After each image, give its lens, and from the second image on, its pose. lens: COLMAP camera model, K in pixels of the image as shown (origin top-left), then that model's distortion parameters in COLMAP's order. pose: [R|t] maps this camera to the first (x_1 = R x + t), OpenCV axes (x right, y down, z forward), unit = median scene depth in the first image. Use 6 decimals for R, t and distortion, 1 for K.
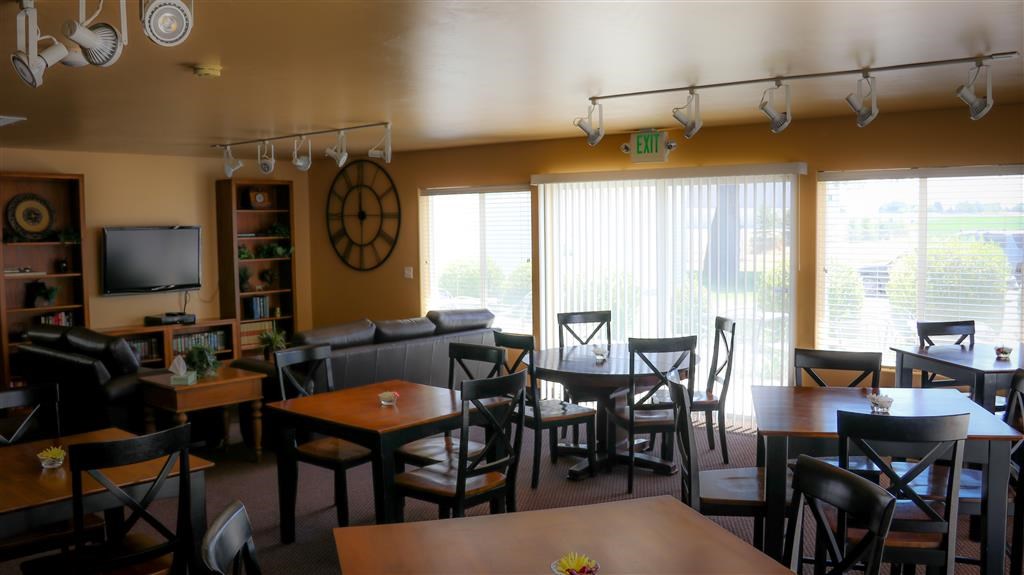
lens RADIAL K [[931.6, 0, 533.7], [0, 931.6, 298.7], [0, 0, 1]] dist [-0.076798, 0.000000]
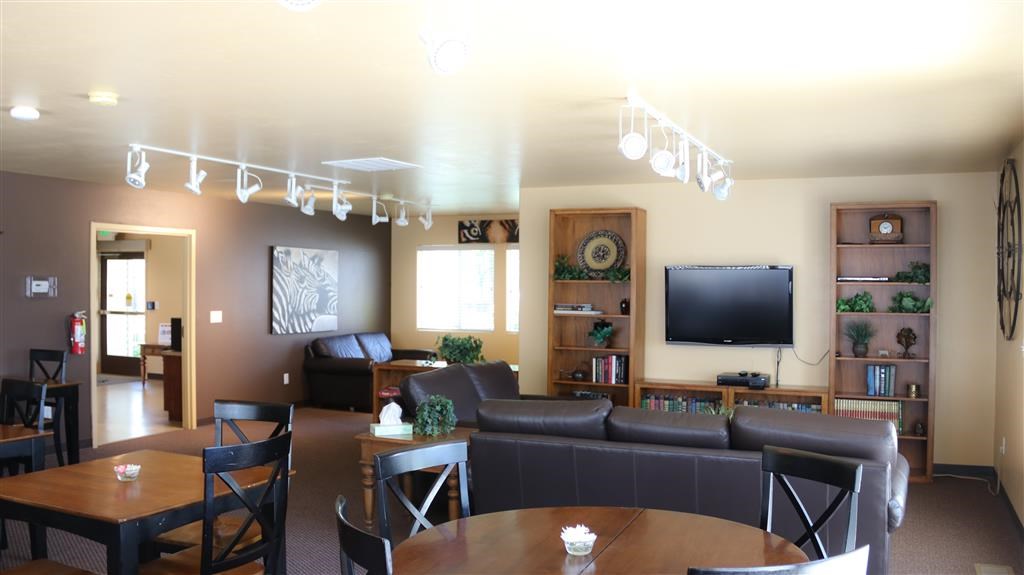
lens RADIAL K [[931.6, 0, 510.0], [0, 931.6, 290.7], [0, 0, 1]] dist [-0.076798, 0.000000]
pose [[0.253000, 0.024835, -0.967147, 0.430439], [-0.084647, 0.996405, 0.003443, -0.051047], [0.963756, 0.080995, 0.254193, 0.725173]]
